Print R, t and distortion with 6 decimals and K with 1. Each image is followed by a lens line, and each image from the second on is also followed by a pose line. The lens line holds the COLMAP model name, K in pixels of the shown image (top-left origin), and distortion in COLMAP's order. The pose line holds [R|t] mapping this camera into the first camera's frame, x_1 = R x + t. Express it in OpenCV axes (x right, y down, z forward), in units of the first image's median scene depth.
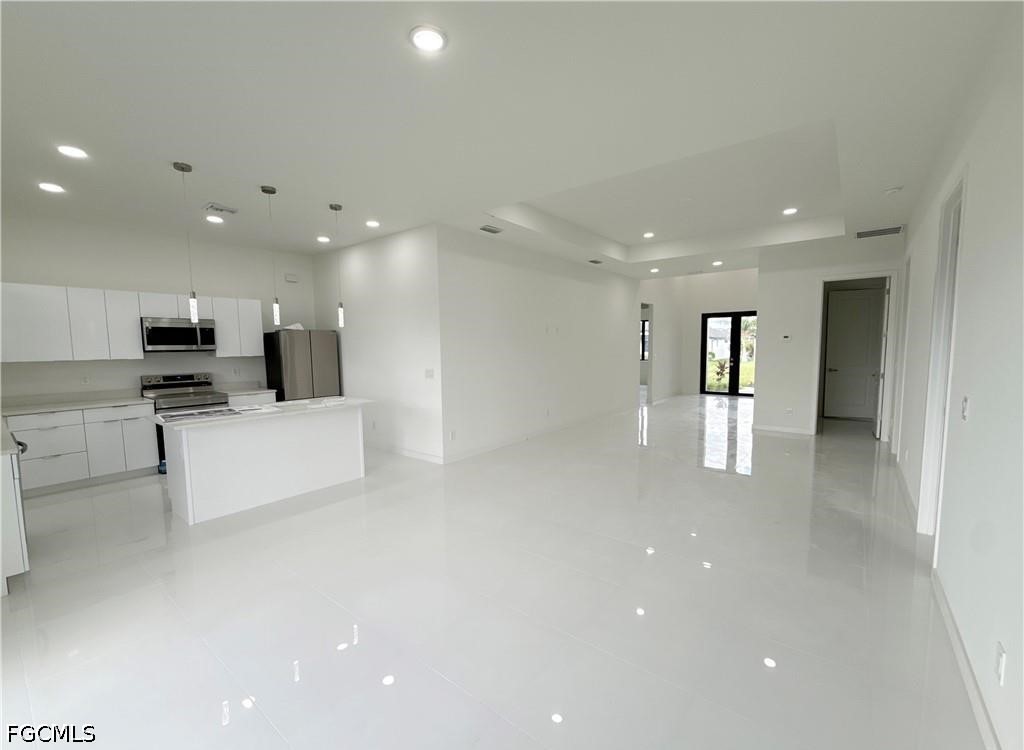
lens RADIAL K [[421.9, 0, 507.4], [0, 421.9, 384.7], [0, 0, 1]] dist [0.000627, 0.000148]
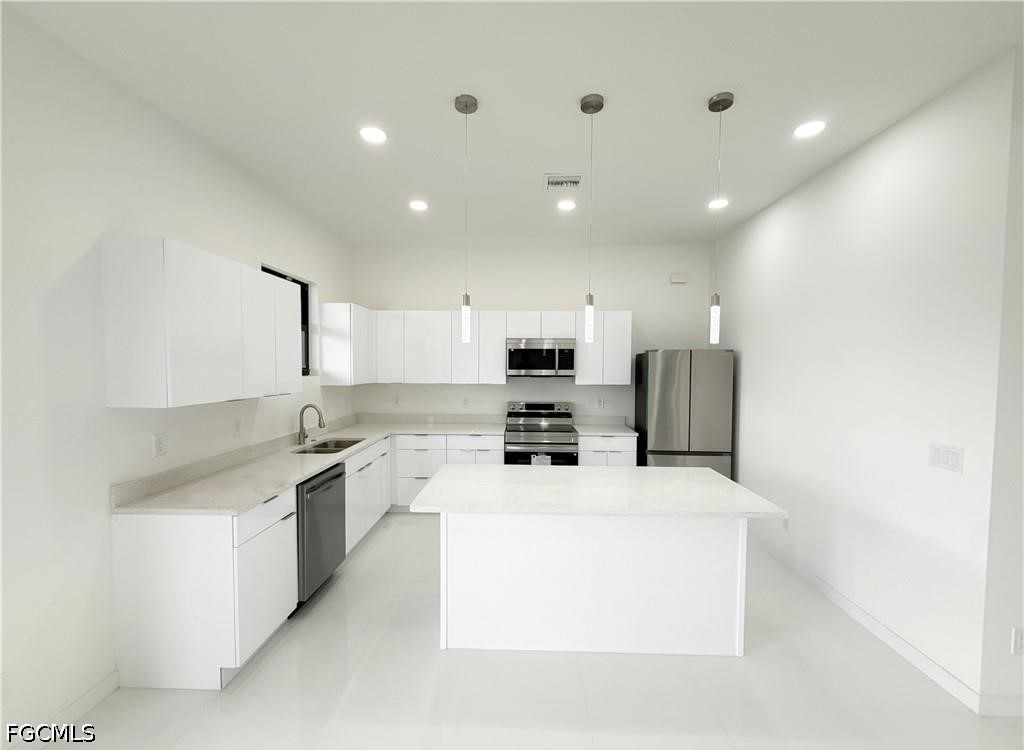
lens RADIAL K [[431.6, 0, 512.4], [0, 431.6, 383.9], [0, 0, 1]] dist [0.000792, 0.000579]
pose [[0.606698, 0.049176, -0.793410, -0.111835], [-0.086467, 0.996245, -0.004371, -0.056055], [0.790215, 0.071256, 0.608673, 0.426592]]
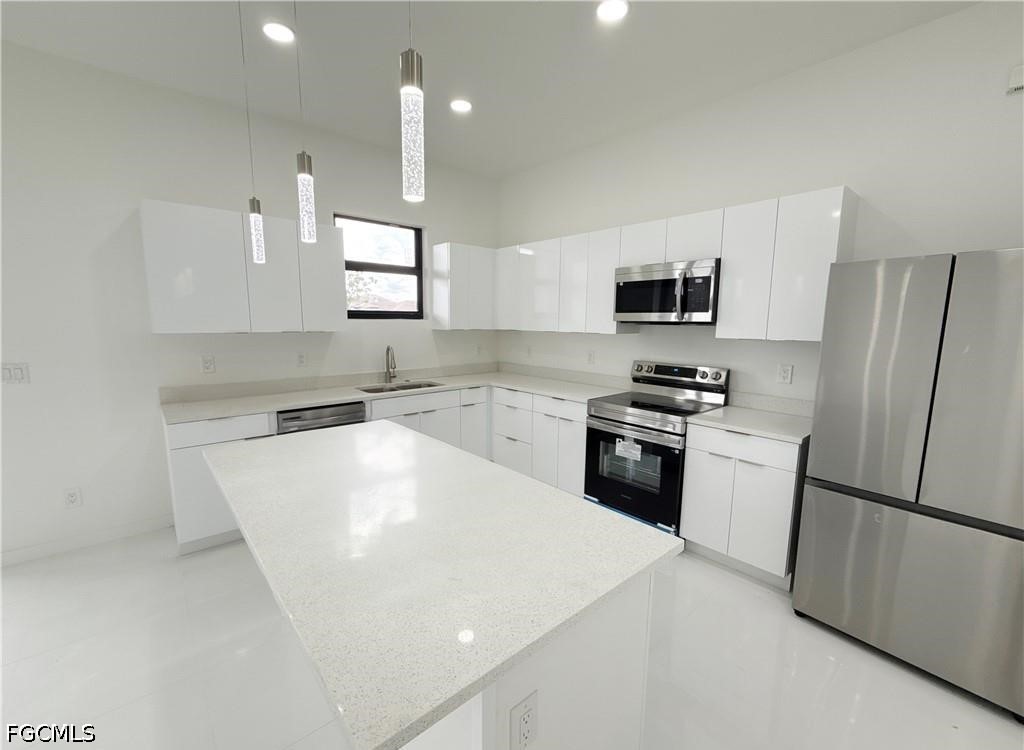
lens RADIAL K [[431.6, 0, 512.4], [0, 431.6, 383.9], [0, 0, 1]] dist [0.000792, 0.000579]
pose [[-0.167675, 0.155243, -0.973542, -0.177034], [-0.099769, 0.979781, 0.173421, -0.081506], [0.980781, 0.126208, -0.148797, 0.913483]]
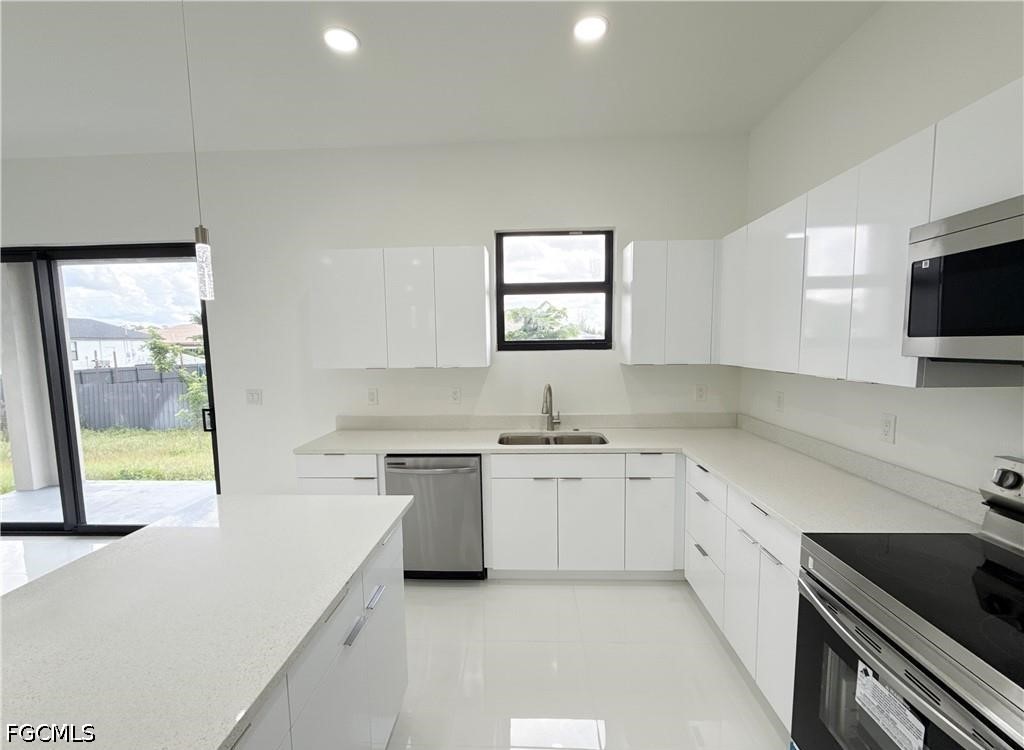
lens RADIAL K [[431.6, 0, 512.4], [0, 431.6, 383.9], [0, 0, 1]] dist [0.000792, 0.000579]
pose [[-0.803488, 0.079305, -0.590016, -0.481335], [-0.033443, 0.983509, 0.177738, -0.098985], [0.594381, 0.162543, -0.787585, 1.018346]]
